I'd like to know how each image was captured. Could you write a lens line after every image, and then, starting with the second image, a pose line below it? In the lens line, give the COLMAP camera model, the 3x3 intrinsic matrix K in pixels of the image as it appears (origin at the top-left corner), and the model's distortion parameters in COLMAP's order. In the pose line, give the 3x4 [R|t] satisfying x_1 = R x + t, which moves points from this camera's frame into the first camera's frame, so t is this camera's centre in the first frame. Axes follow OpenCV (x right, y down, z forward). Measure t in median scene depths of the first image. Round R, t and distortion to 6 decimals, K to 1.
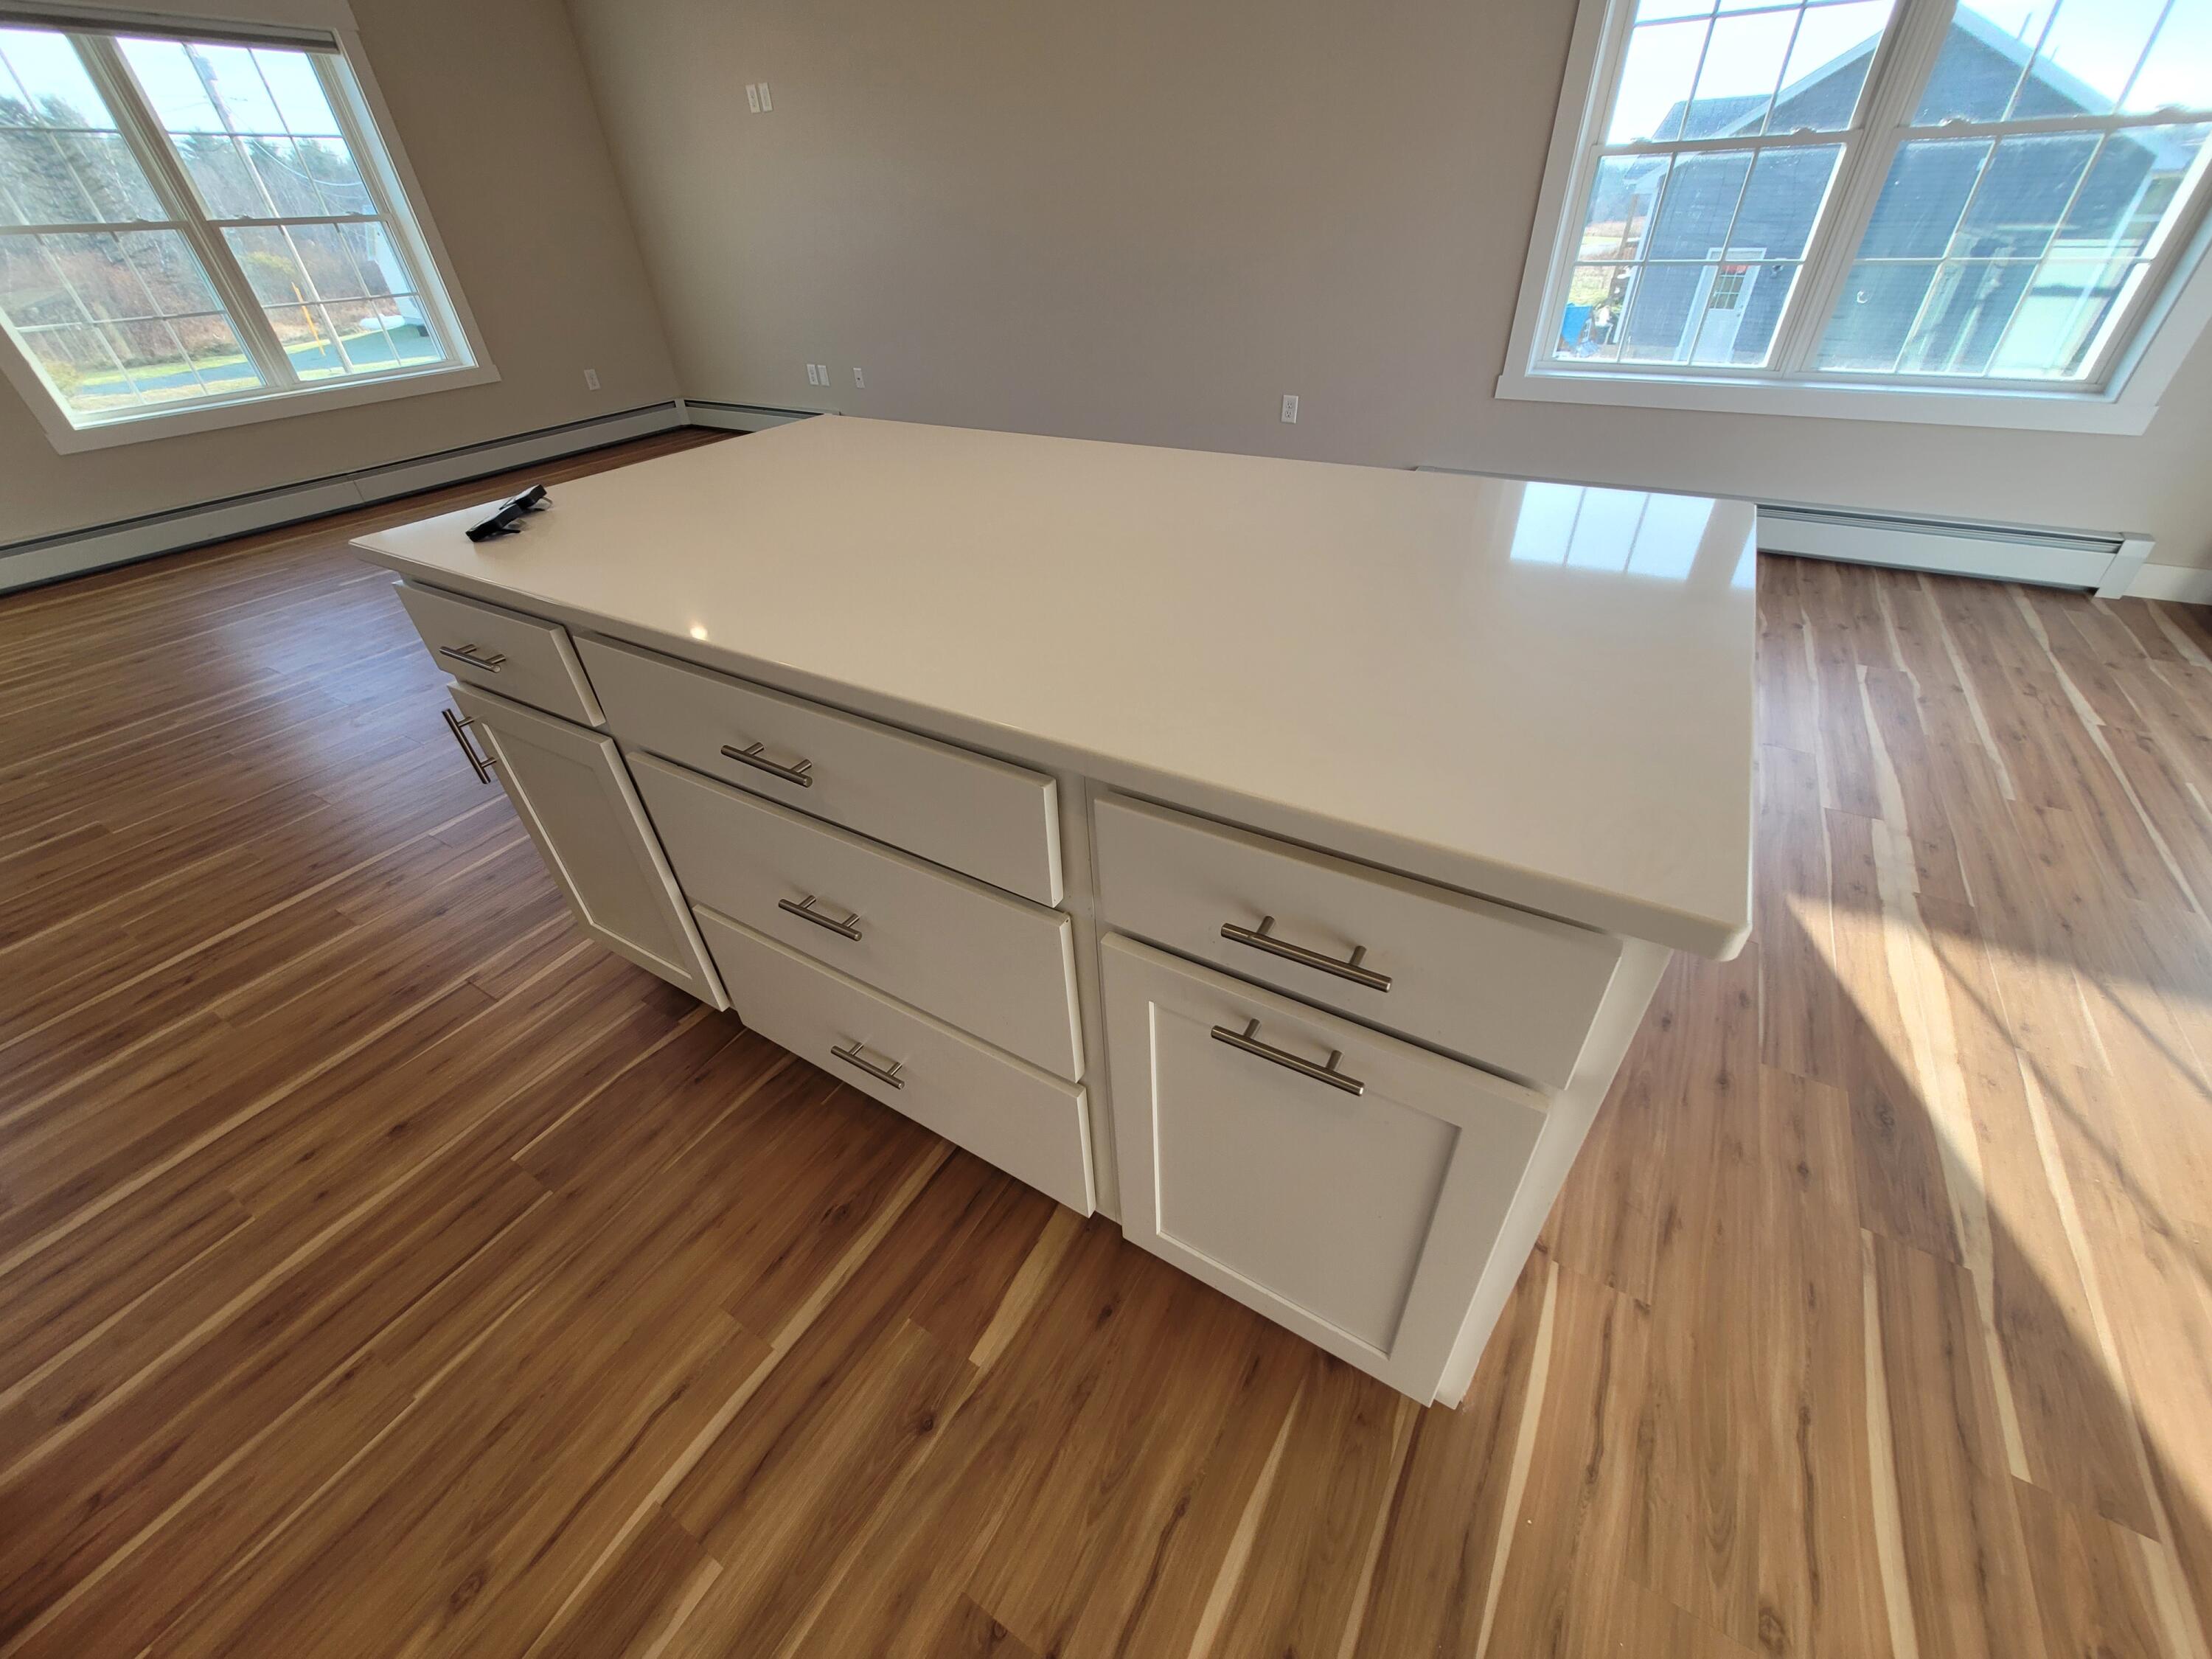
lens RADIAL K [[860.0, 0, 1113.9], [0, 860.0, 827.4], [0, 0, 1]] dist [0.000705, 0.000416]
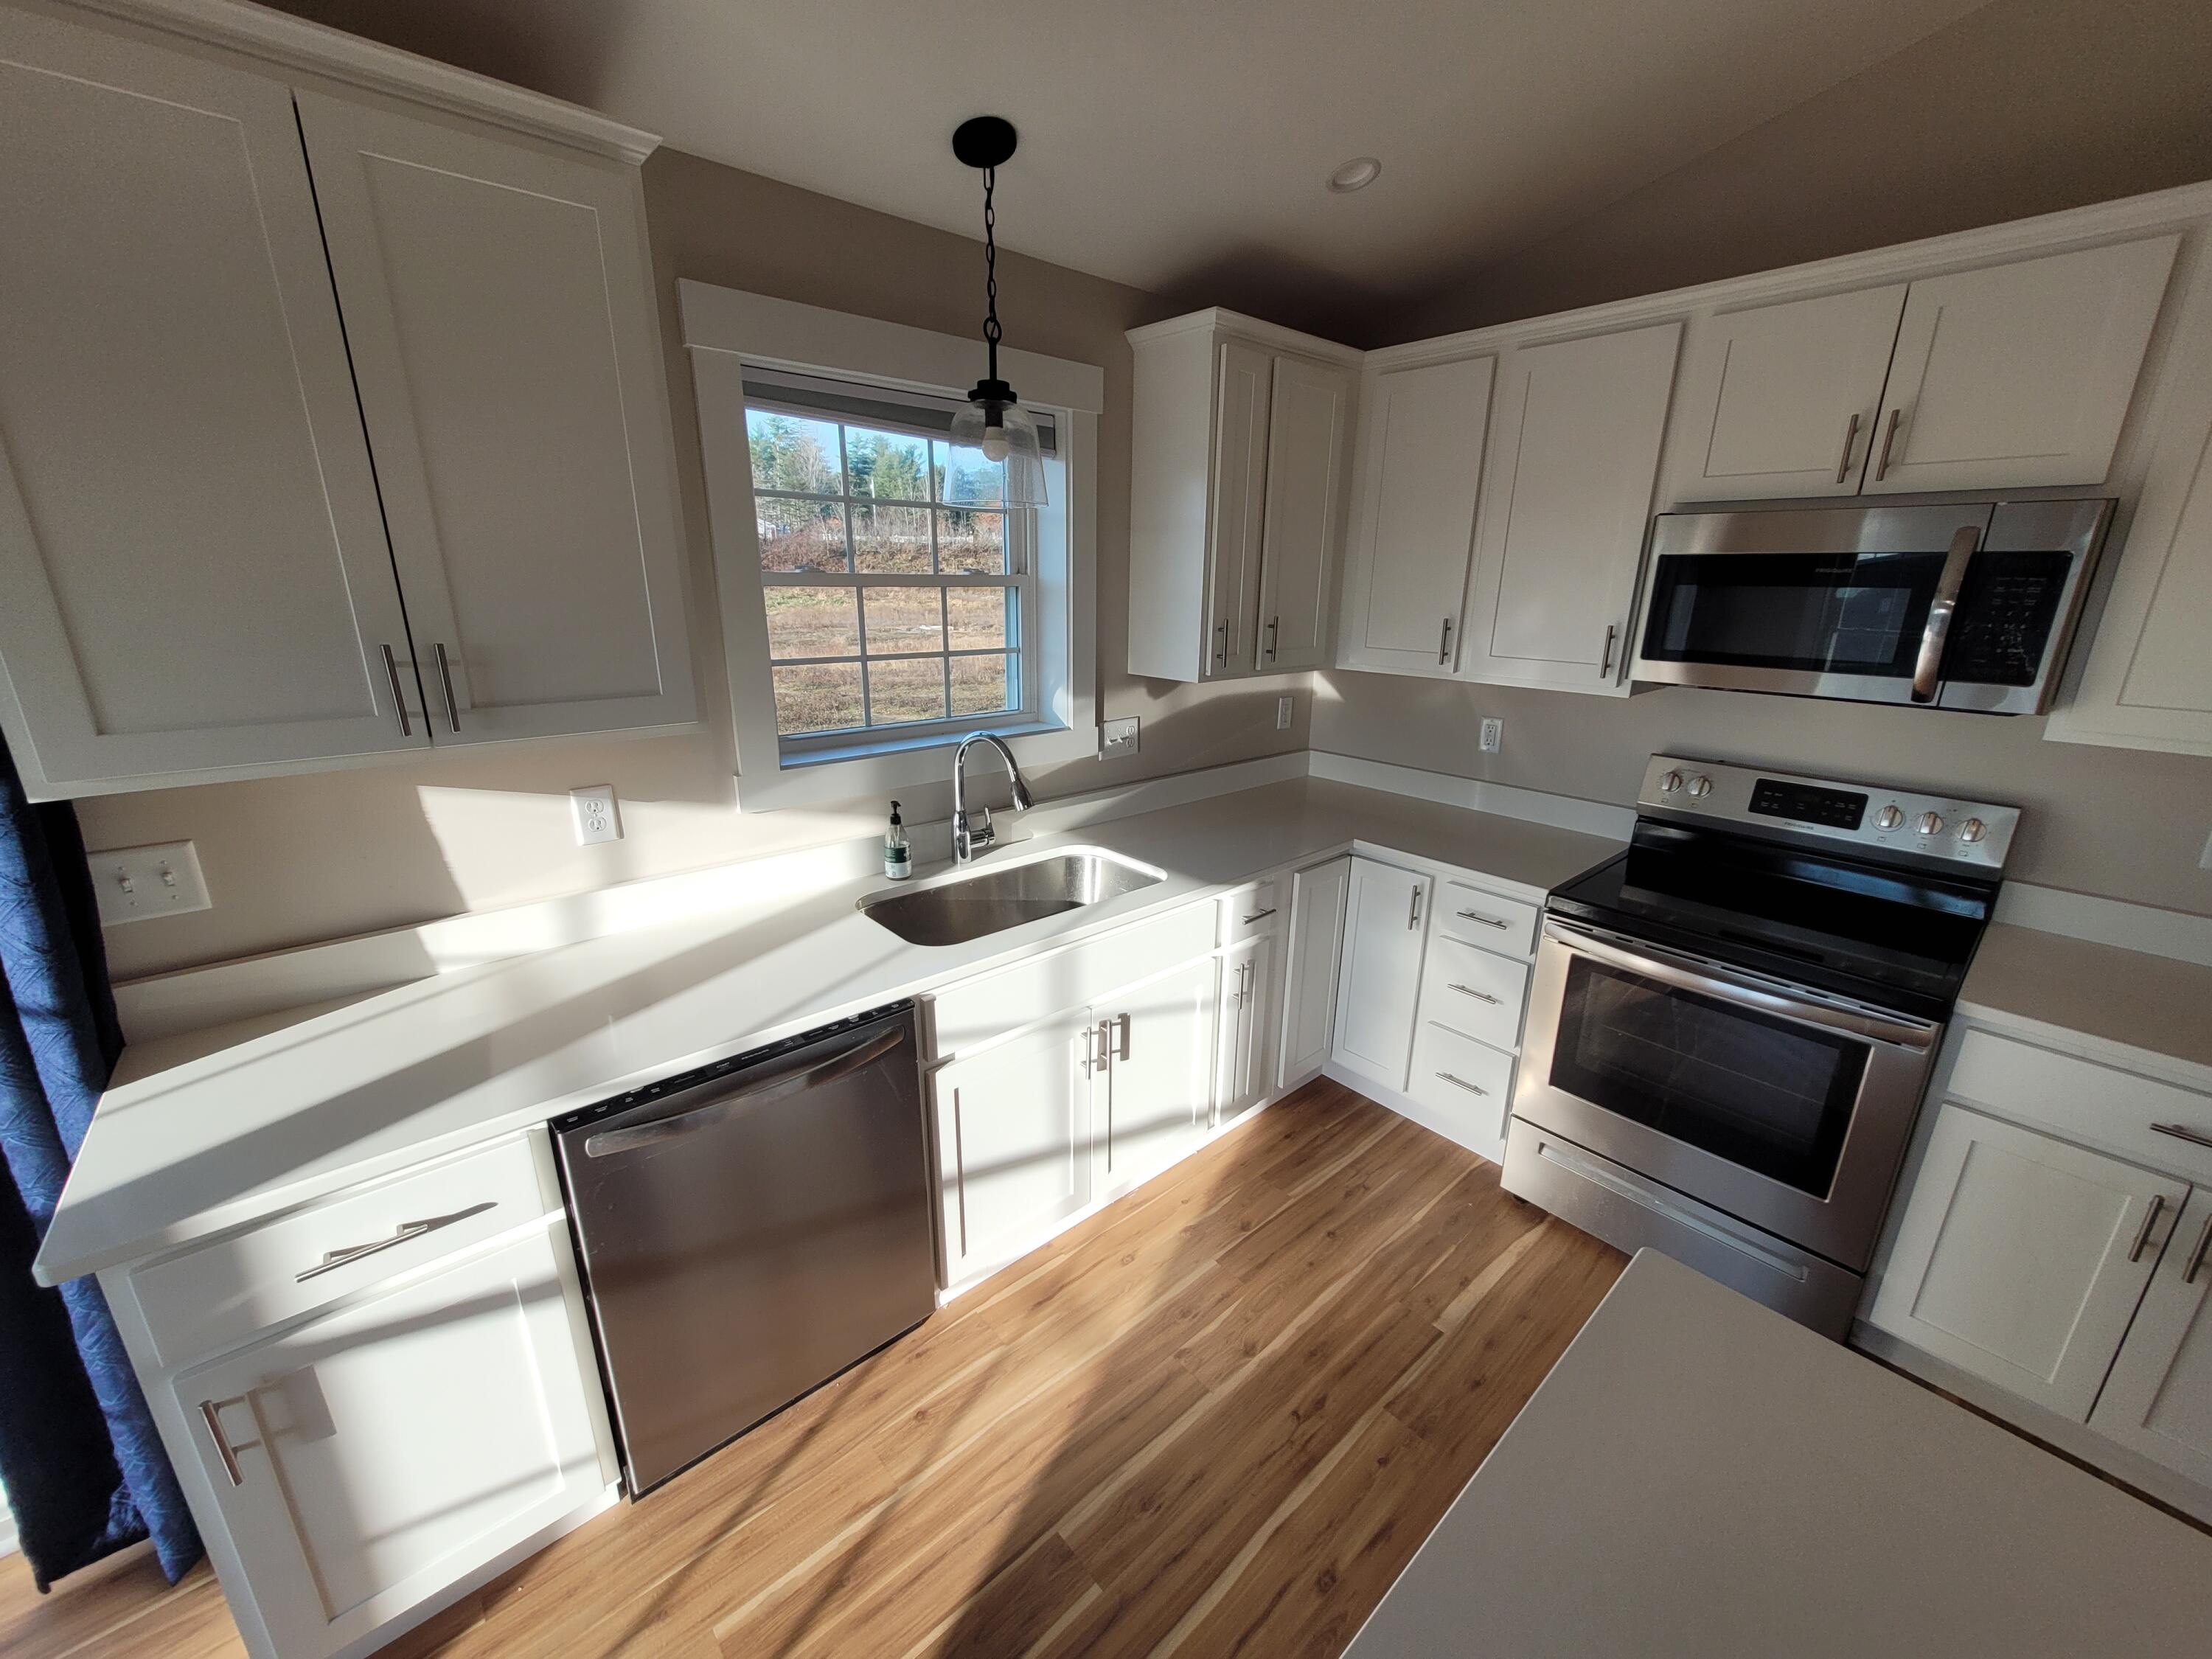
lens RADIAL K [[860.0, 0, 1113.0], [0, 860.0, 826.3], [0, 0, 1]] dist [0.000705, 0.000416]
pose [[-0.952819, -0.059239, 0.297702, 0.436726], [0.198400, 0.620724, 0.758511, -0.726906], [-0.229724, 0.781788, -0.579685, 0.537657]]
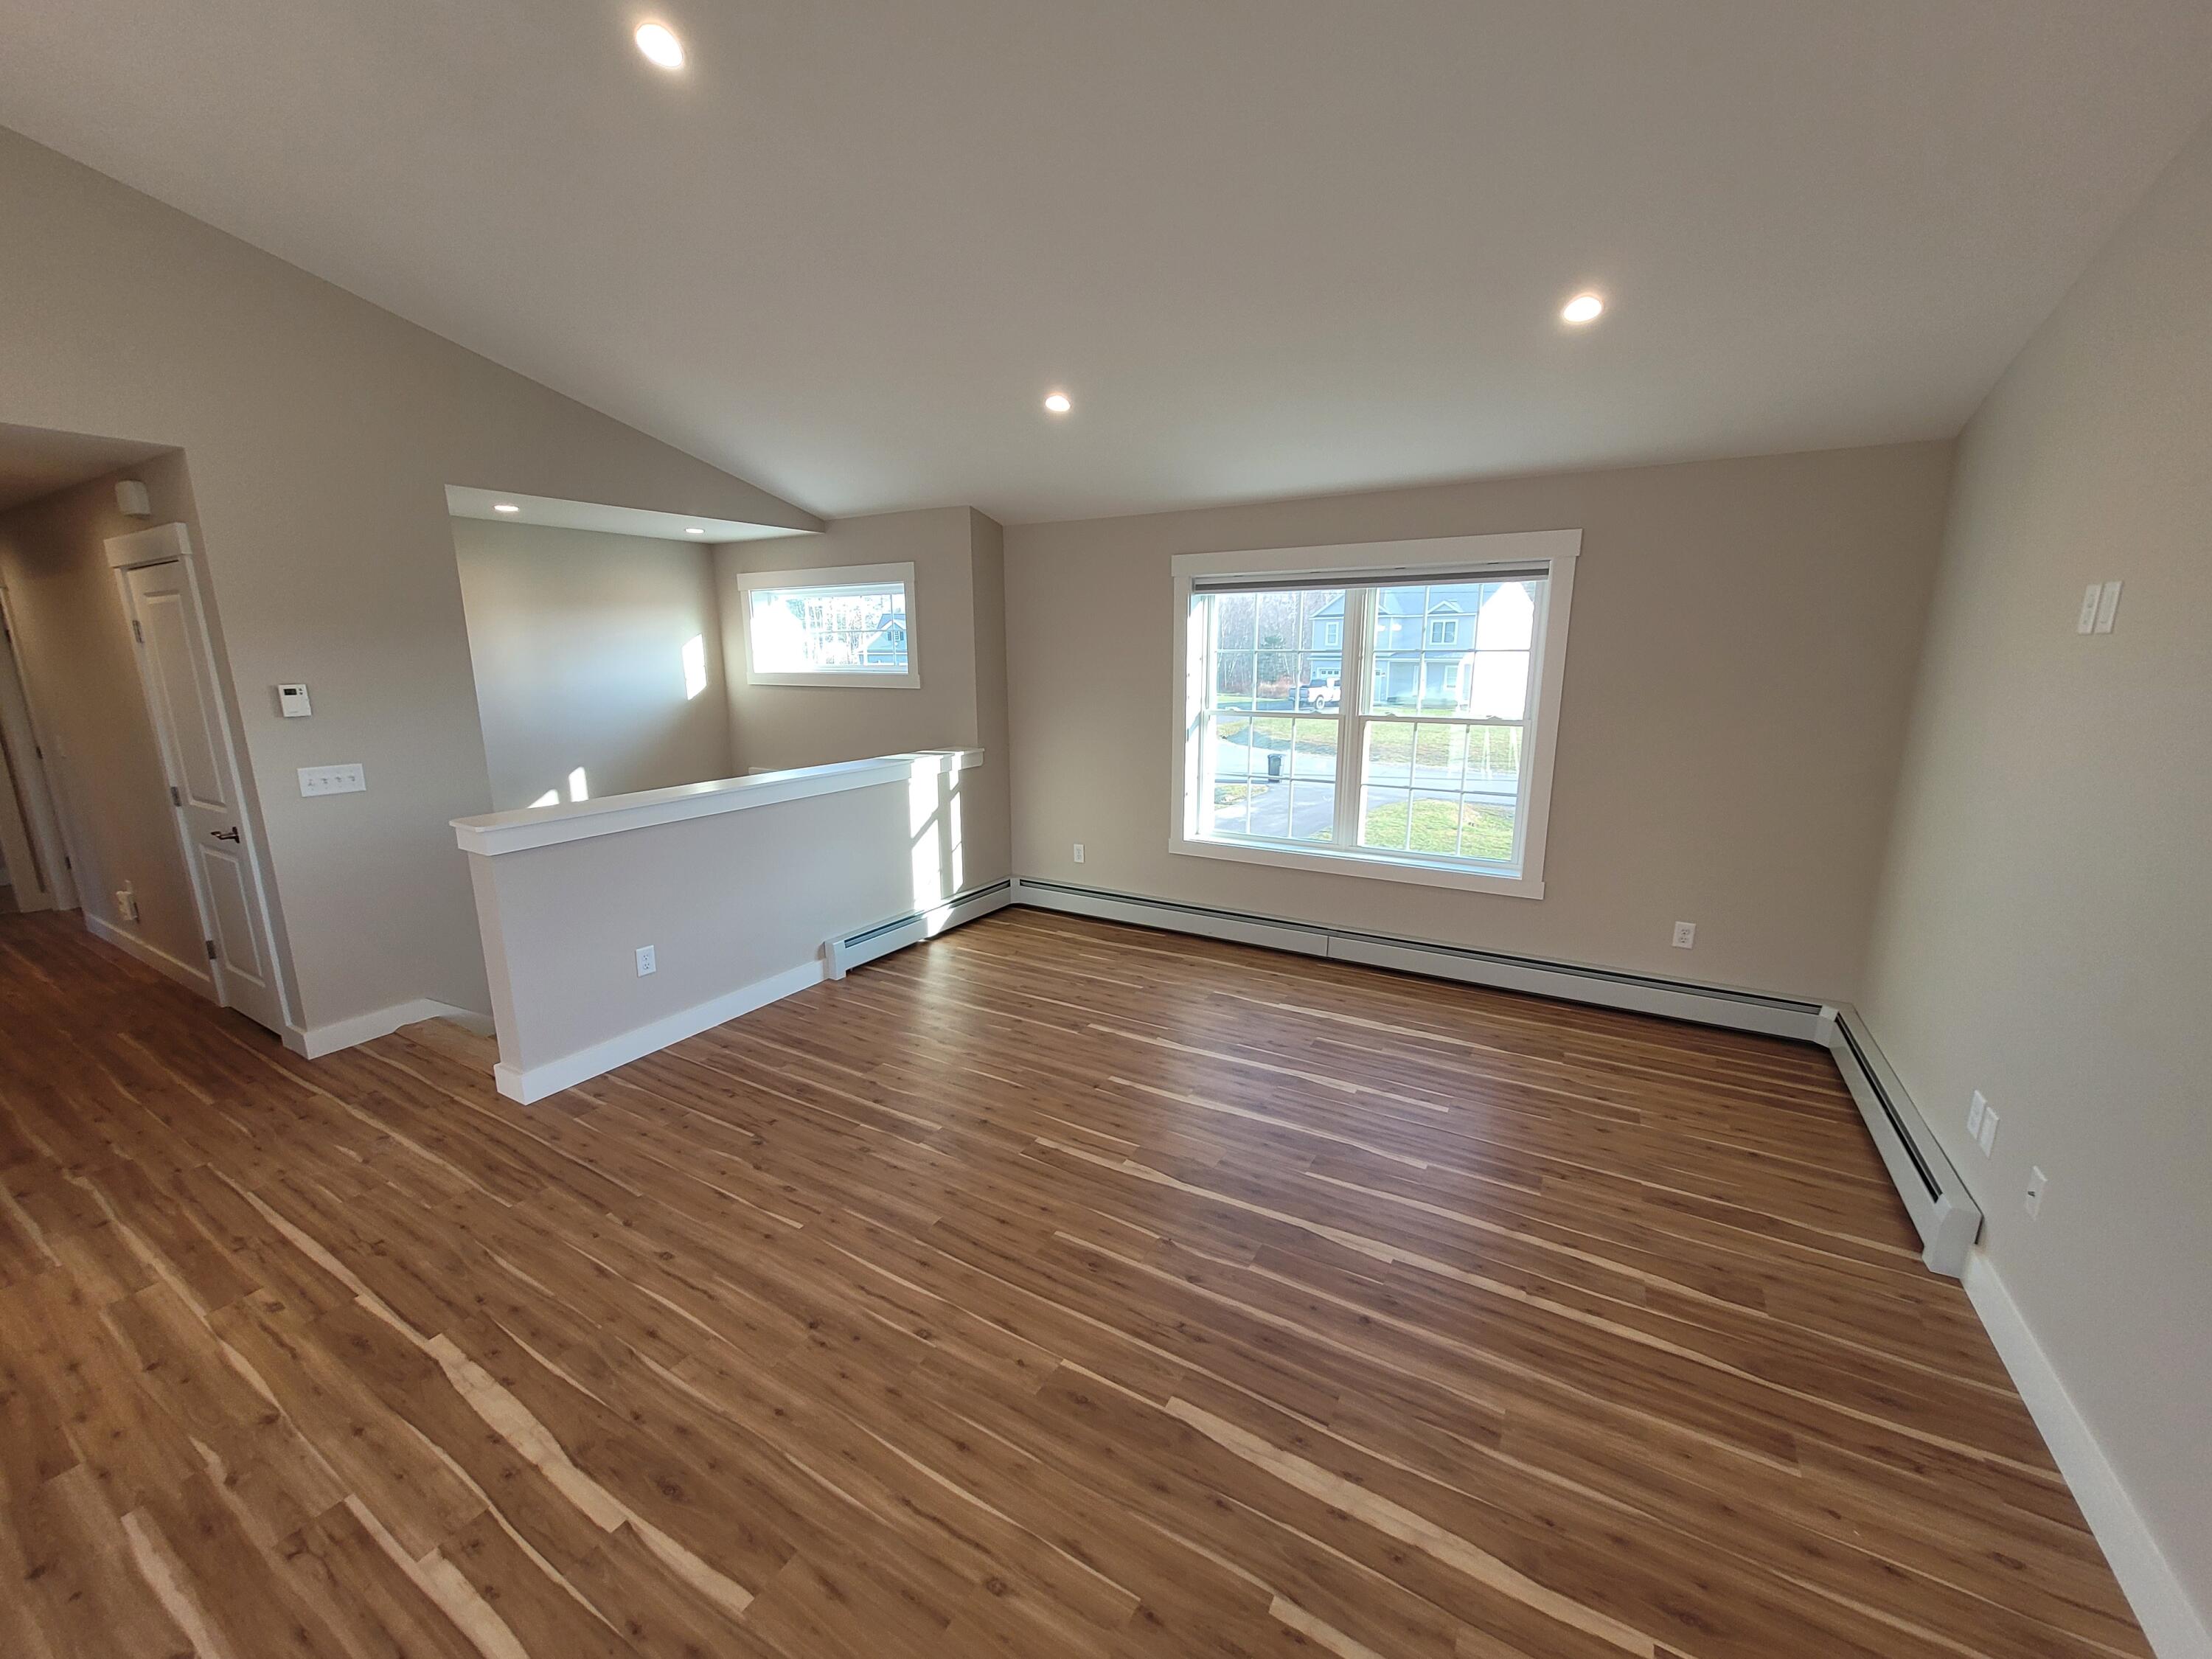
lens RADIAL K [[860.0, 0, 1110.3], [0, 860.0, 833.1], [0, 0, 1]] dist [0.000705, 0.000416]
pose [[0.005006, 0.246124, -0.969225, 0.108679], [-0.588532, 0.784324, 0.196131, -1.639306], [0.808459, 0.569438, 0.148778, 1.773231]]
